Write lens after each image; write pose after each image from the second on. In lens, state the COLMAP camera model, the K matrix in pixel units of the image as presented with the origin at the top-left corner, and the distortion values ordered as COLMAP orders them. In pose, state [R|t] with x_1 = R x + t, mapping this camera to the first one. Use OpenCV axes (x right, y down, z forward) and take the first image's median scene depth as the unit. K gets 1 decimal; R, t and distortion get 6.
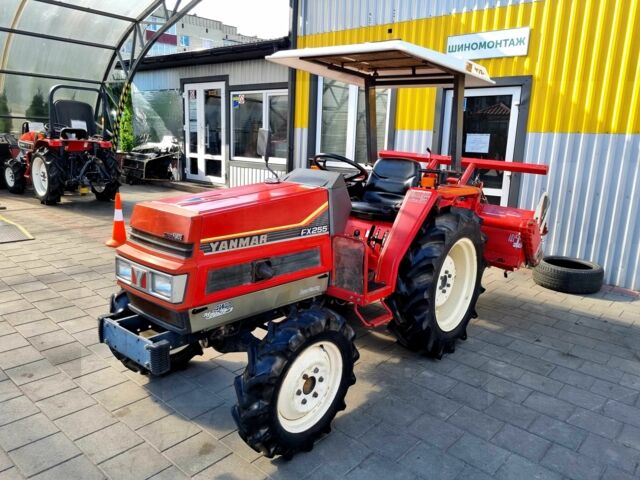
lens RADIAL K [[484.7, 0, 320.0], [0, 484.7, 240.0], [0, 0, 1]] dist [0.002826, -0.000257]
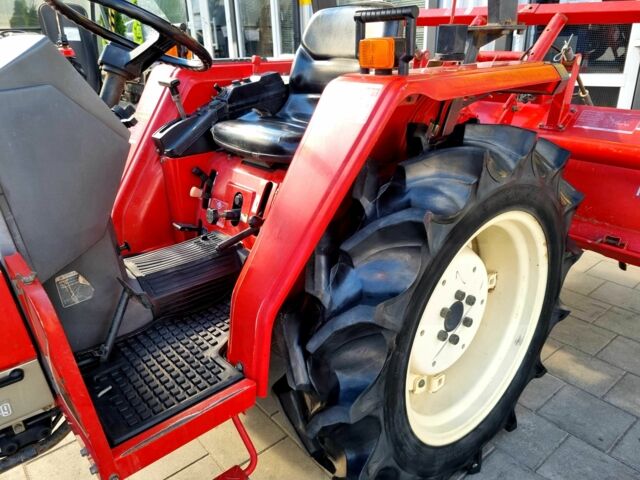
lens RADIAL K [[484.7, 0, 320.0], [0, 484.7, 240.0], [0, 0, 1]] dist [0.002826, -0.000257]
pose [[0.983132, -0.010945, -0.182567, 0.207722], [0.044180, 0.982858, 0.178992, -0.049852], [0.177479, -0.184039, 0.966763, 0.569153]]
